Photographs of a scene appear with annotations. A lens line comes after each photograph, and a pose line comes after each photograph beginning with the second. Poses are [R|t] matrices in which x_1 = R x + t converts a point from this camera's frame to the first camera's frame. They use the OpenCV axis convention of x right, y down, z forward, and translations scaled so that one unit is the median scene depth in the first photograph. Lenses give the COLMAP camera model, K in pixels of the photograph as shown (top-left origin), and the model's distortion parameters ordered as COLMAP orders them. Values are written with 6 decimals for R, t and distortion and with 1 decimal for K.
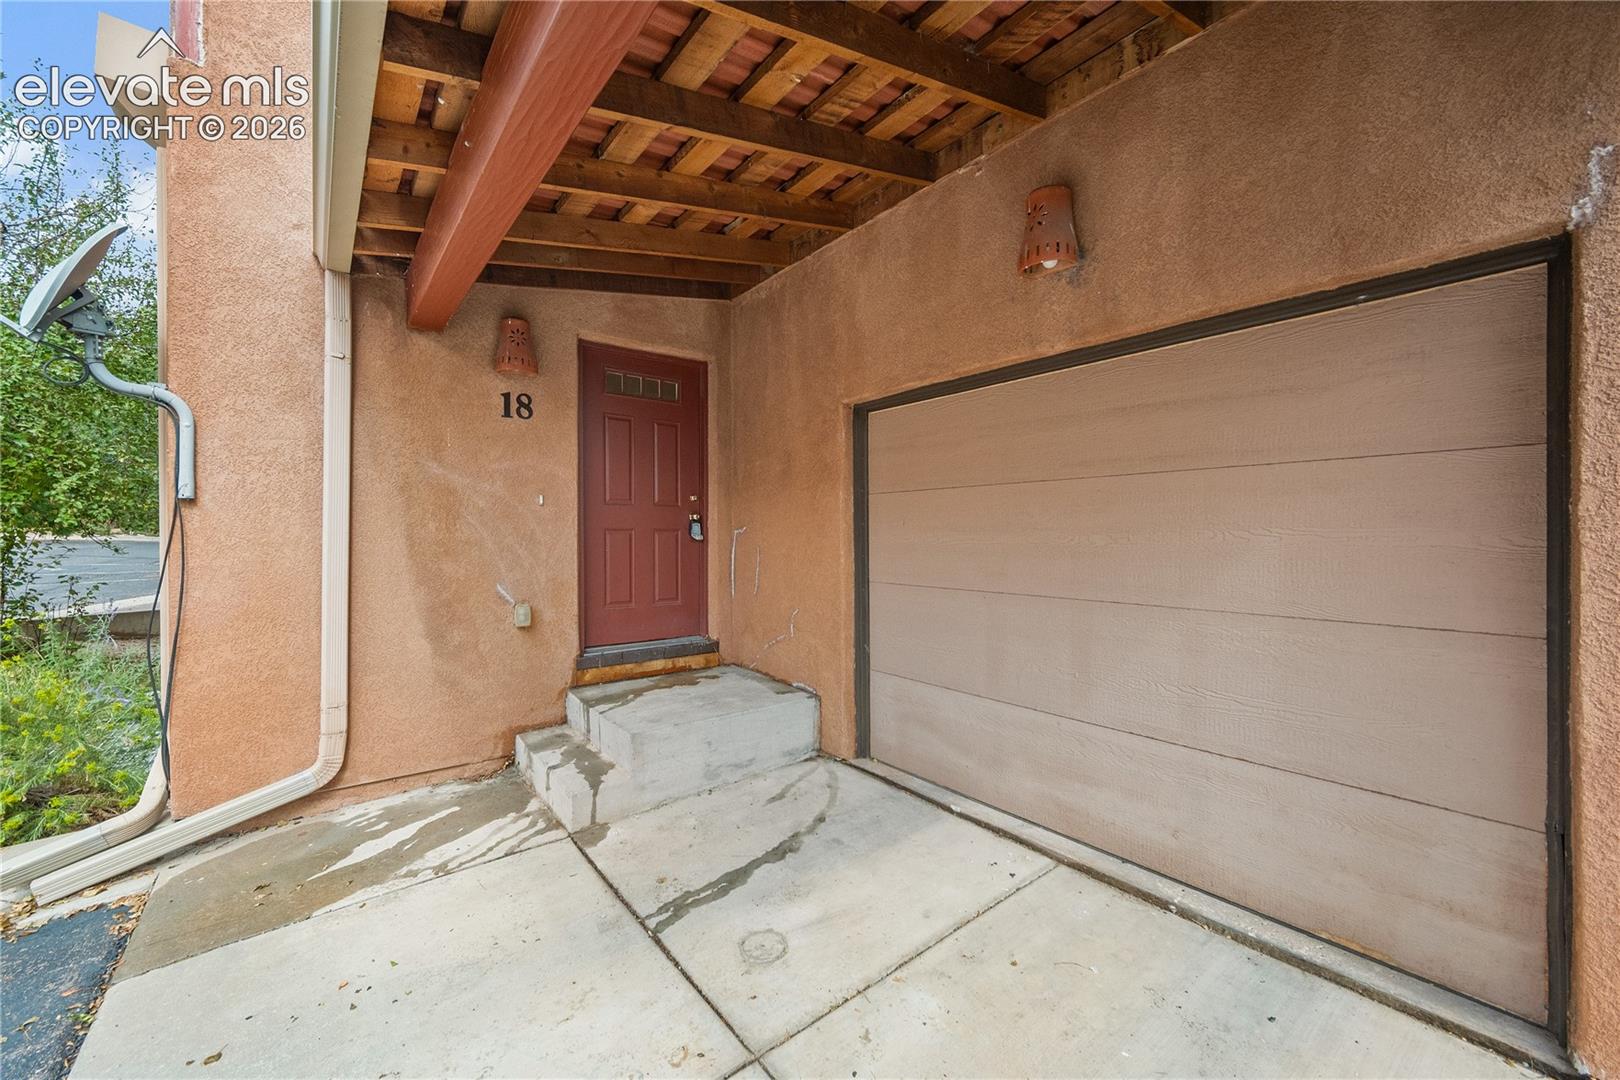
lens RADIAL K [[635.4, 0, 810.1], [0, 635.4, 536.1], [0, 0, 1]] dist [-0.004732, -0.000029]
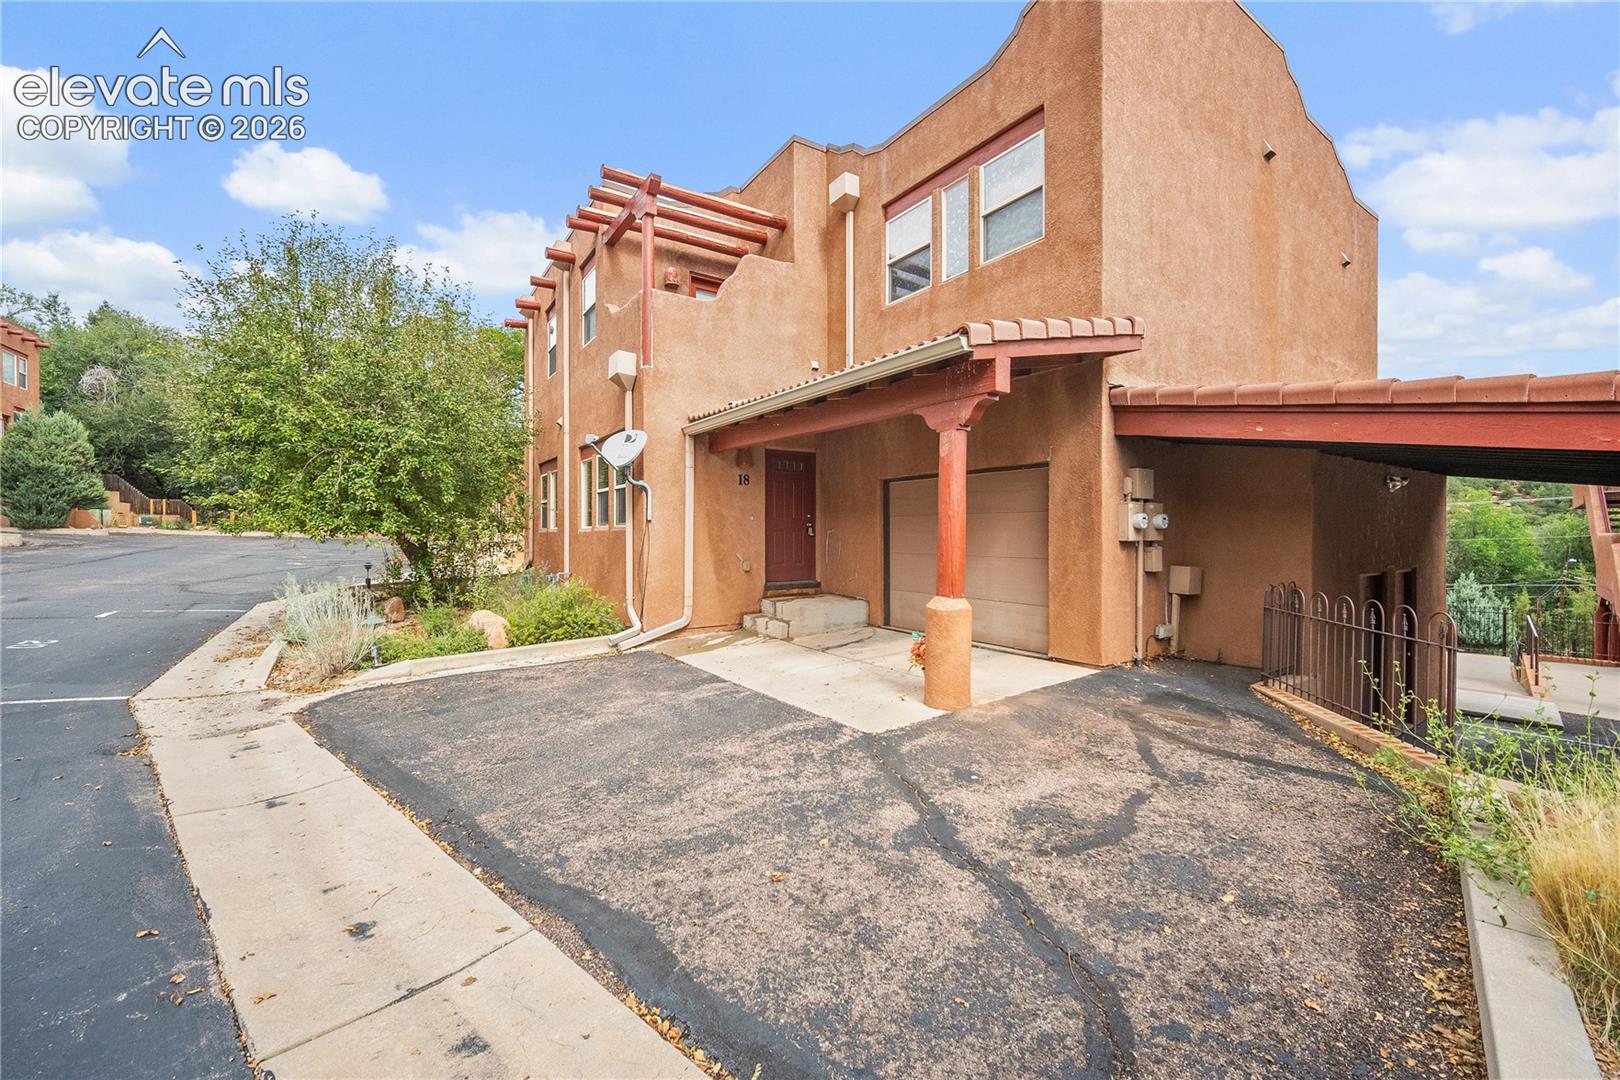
lens RADIAL K [[635.4, 0, 808.1], [0, 635.4, 543.6], [0, 0, 1]] dist [-0.004732, -0.000029]
pose [[0.998562, 0.002009, -0.053575, -0.085862], [-0.001339, 0.999921, 0.012533, 0.007662], [0.053596, -0.012443, 0.998485, -1.404109]]
